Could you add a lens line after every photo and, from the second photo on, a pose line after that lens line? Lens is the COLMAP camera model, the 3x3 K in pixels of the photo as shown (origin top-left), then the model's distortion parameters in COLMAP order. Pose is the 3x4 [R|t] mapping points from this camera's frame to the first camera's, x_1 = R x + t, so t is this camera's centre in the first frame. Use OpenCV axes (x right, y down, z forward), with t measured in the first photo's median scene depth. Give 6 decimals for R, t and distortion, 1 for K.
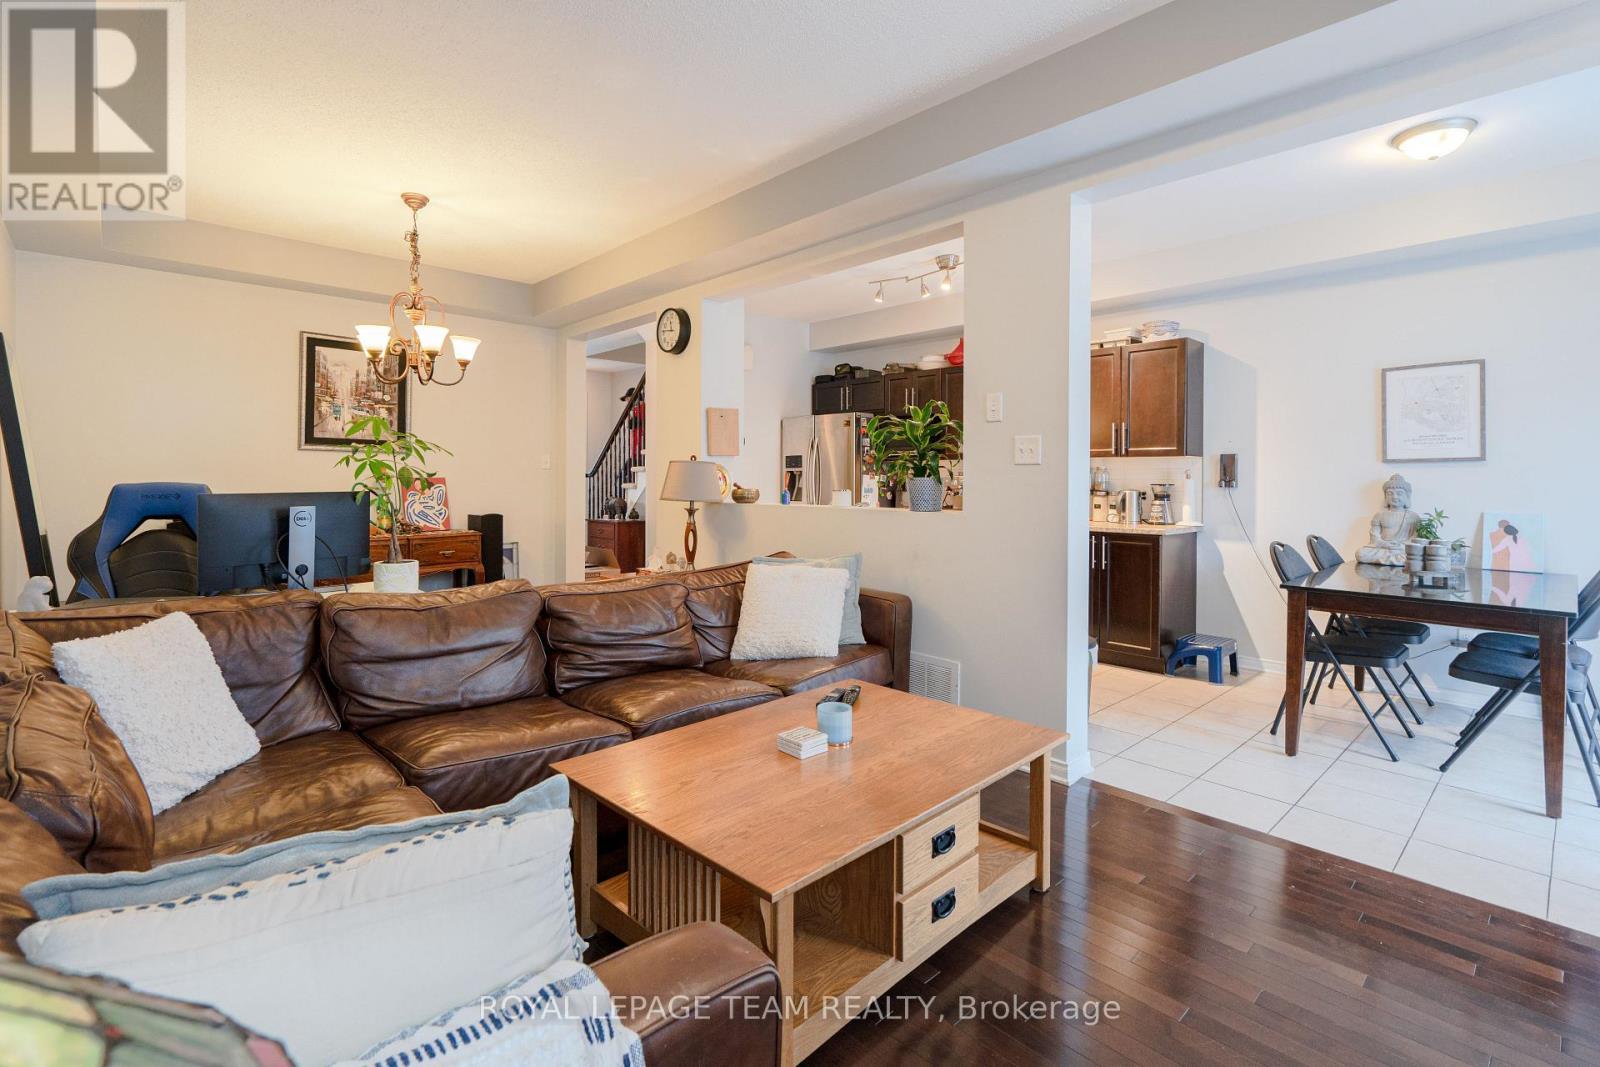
lens RADIAL K [[736.4, 0, 811.3], [0, 736.4, 495.7], [0, 0, 1]] dist [-0.003990, 0.000785]
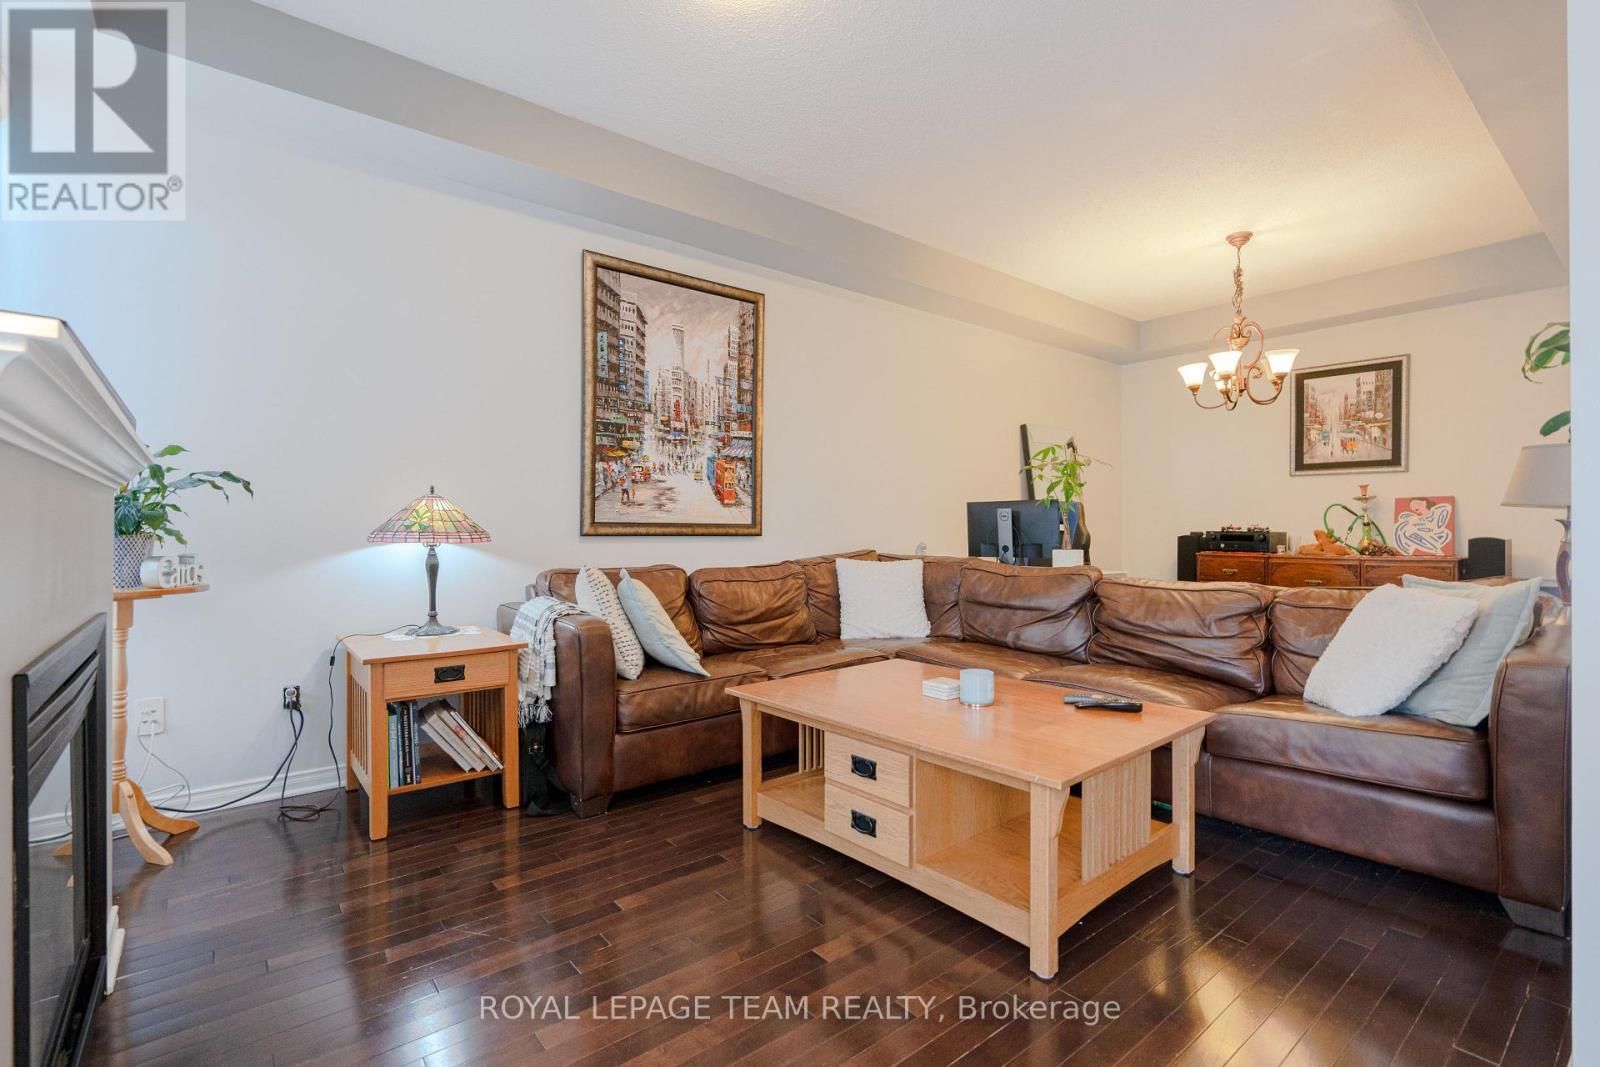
lens RADIAL K [[736.4, 0, 802.4], [0, 736.4, 530.3], [0, 0, 1]] dist [-0.003990, 0.000785]
pose [[-0.079224, -0.002930, -0.996853, 0.484943], [-0.022111, 0.999755, -0.001181, 0.038356], [0.996612, 0.021948, -0.079269, 0.359992]]
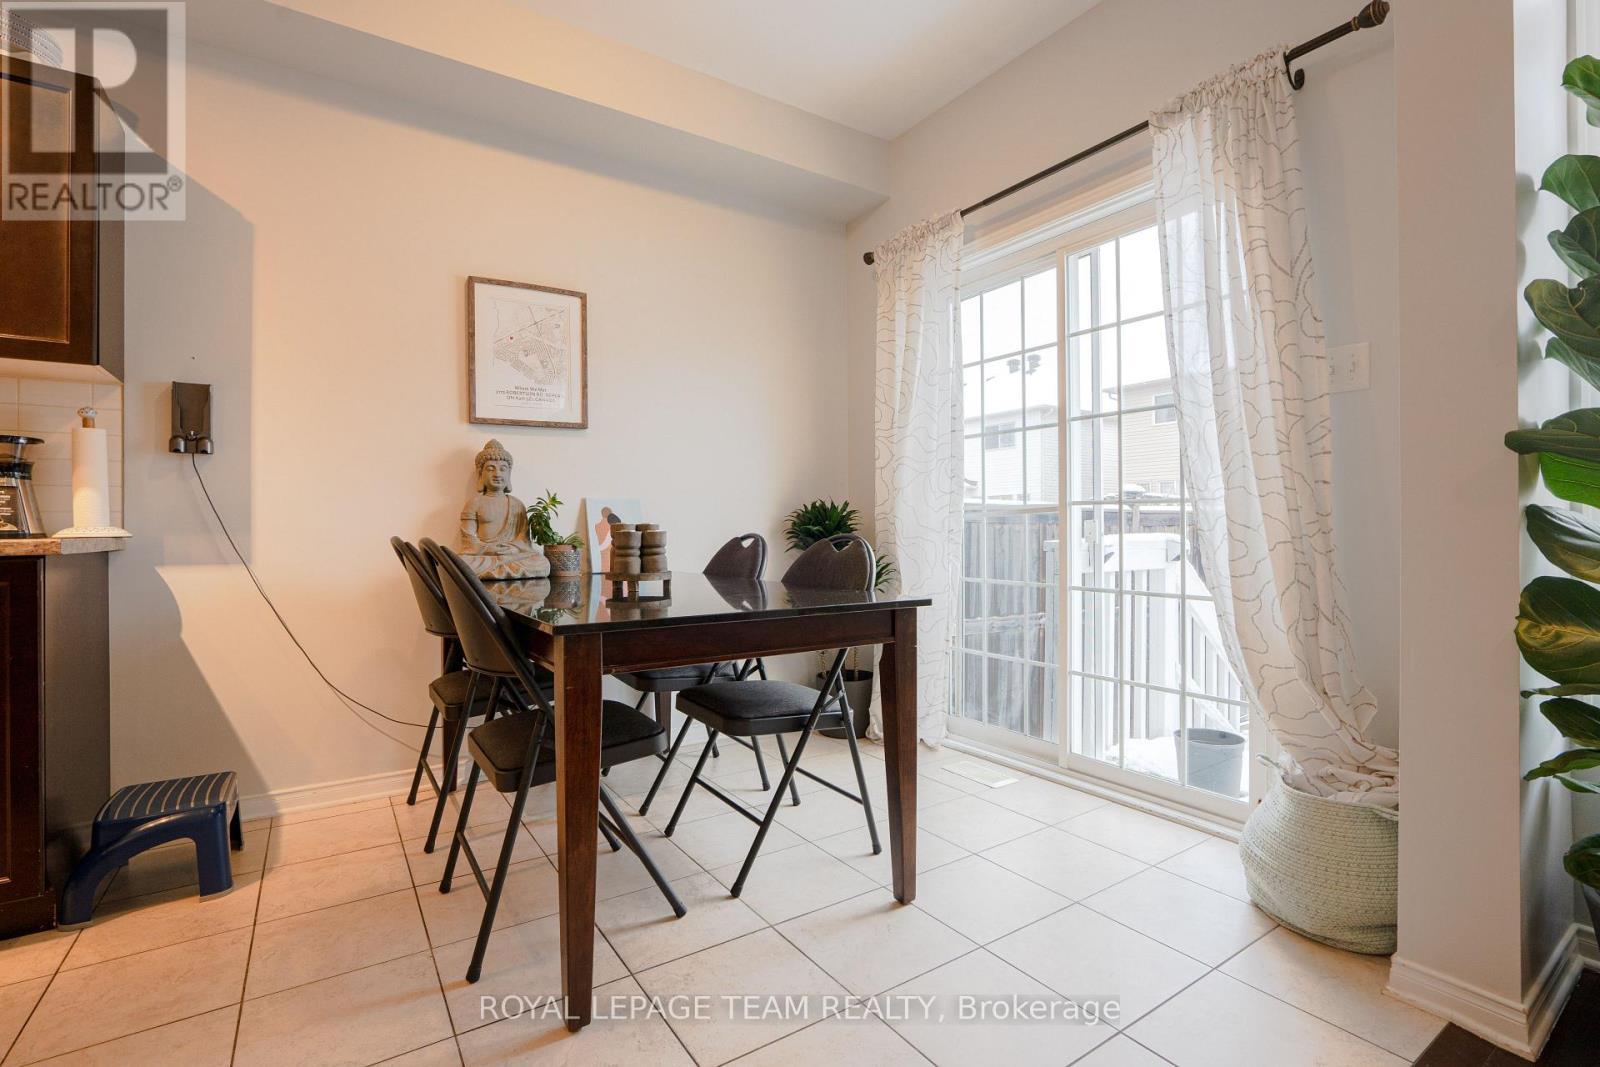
lens RADIAL K [[736.4, 0, 794.5], [0, 736.4, 516.4], [0, 0, 1]] dist [-0.003990, 0.000785]
pose [[0.182257, 0.007061, 0.983226, 0.173928], [0.030248, 0.999461, -0.012785, 0.046655], [-0.982786, 0.032070, 0.181945, 0.530188]]
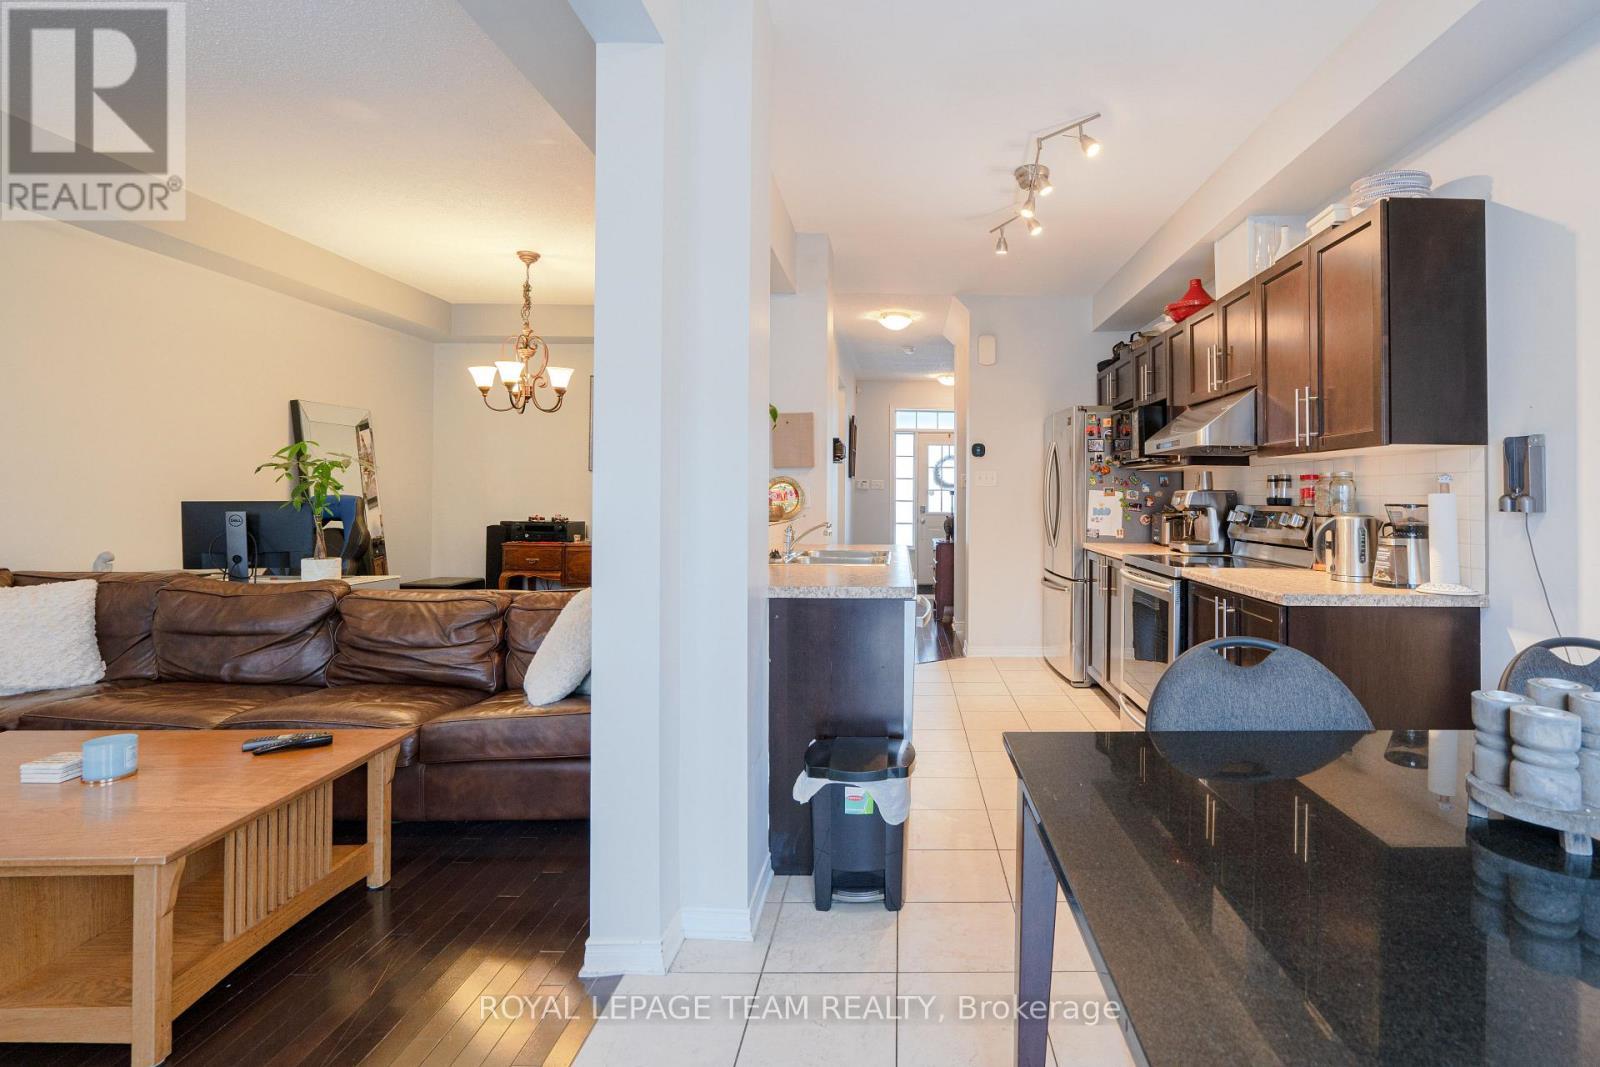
lens RADIAL K [[775.0, 0, 916.7], [0, 775.0, 487.8], [0, 0, 1]] dist [-0.016307, 0.003800]
pose [[0.740024, -0.007037, -0.672543, 0.603164], [-0.019497, 0.999301, -0.031909, -0.003887], [0.672298, 0.036726, 0.739369, 0.416808]]
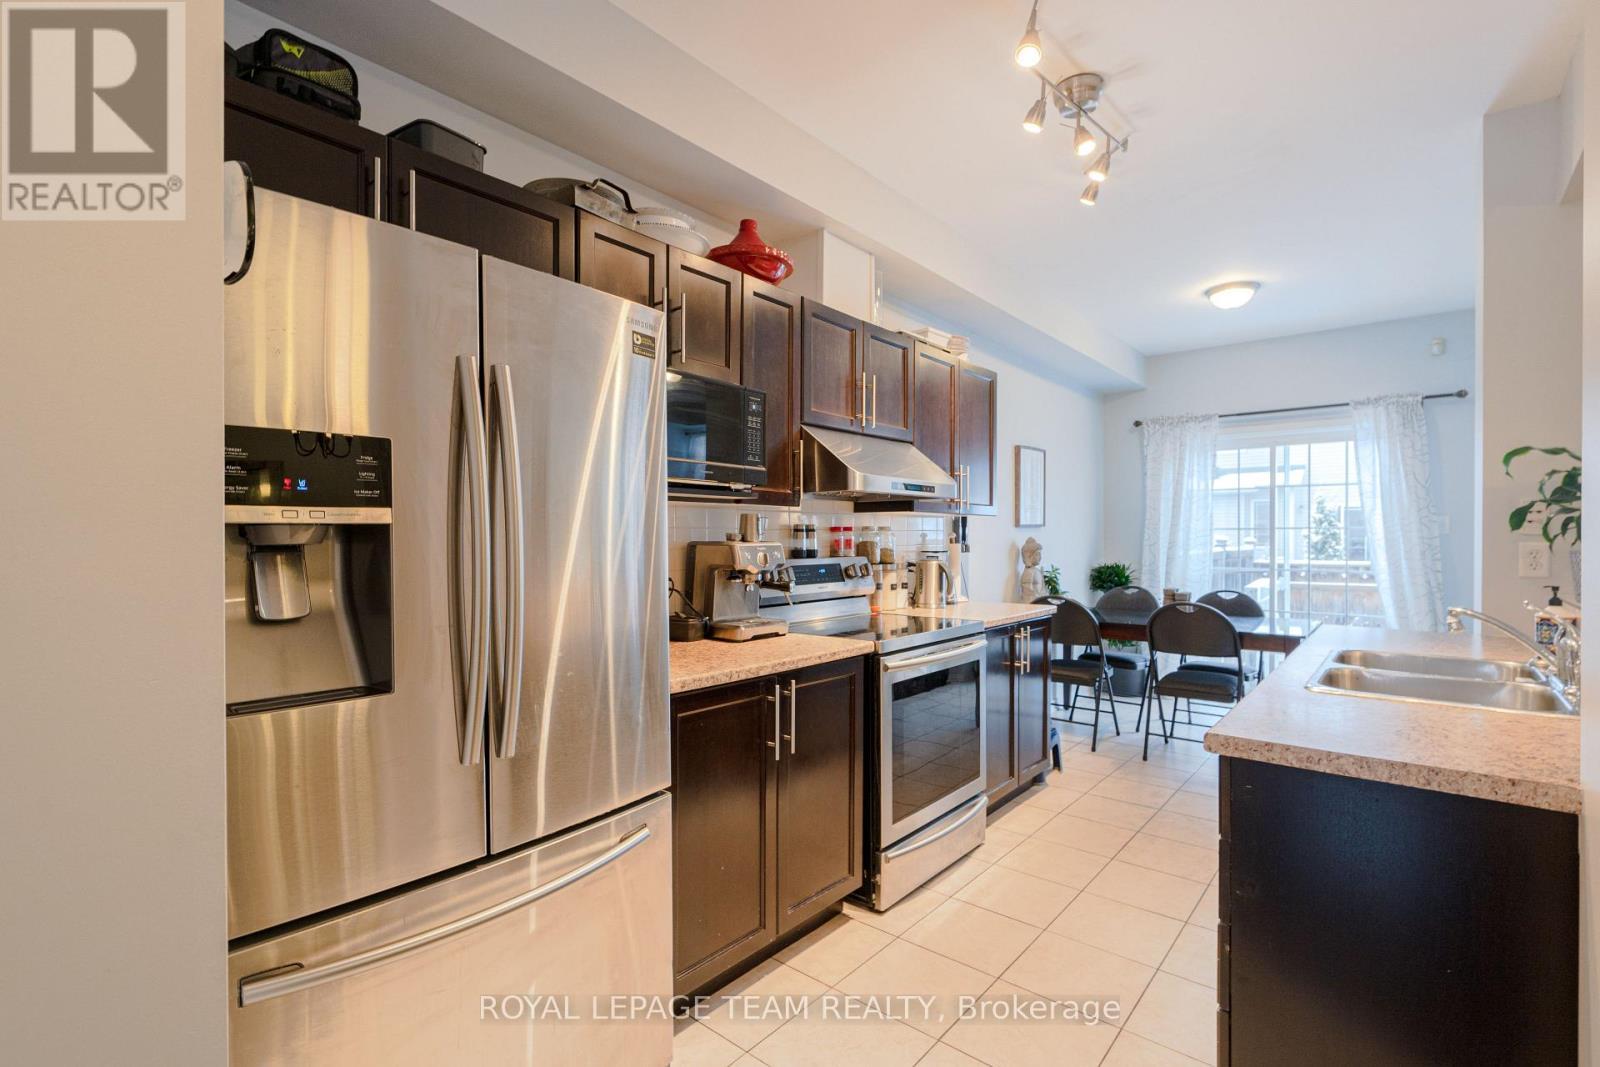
lens RADIAL K [[736.4, 0, 786.8], [0, 736.4, 531.3], [0, 0, 1]] dist [-0.003990, 0.000785]
pose [[-0.100755, -0.000505, 0.994911, -0.276597], [0.022024, 0.999754, 0.002738, -0.043140], [-0.994667, 0.022188, -0.100719, 1.279096]]
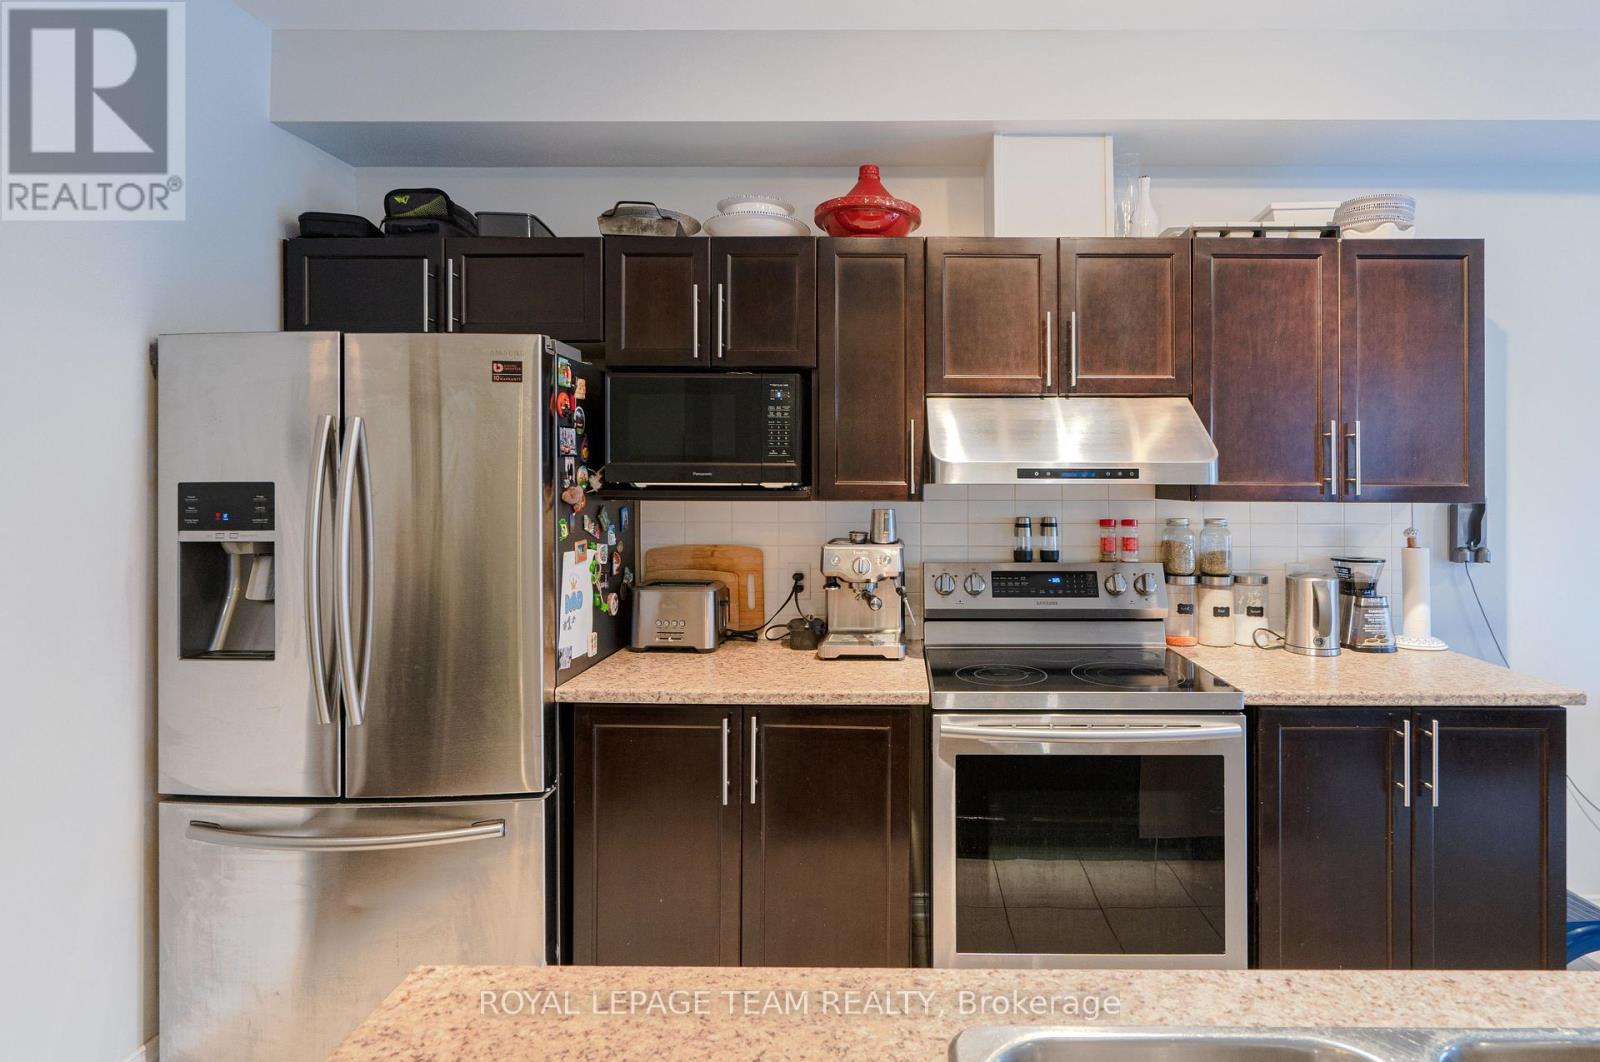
lens RADIAL K [[736.4, 0, 847.7], [0, 736.4, 483.8], [0, 0, 1]] dist [-0.003990, 0.000785]
pose [[0.694653, -0.003716, 0.719336, -0.080756], [0.019954, 0.999701, -0.014106, -0.065007], [-0.719068, 0.024152, 0.694520, 0.945015]]
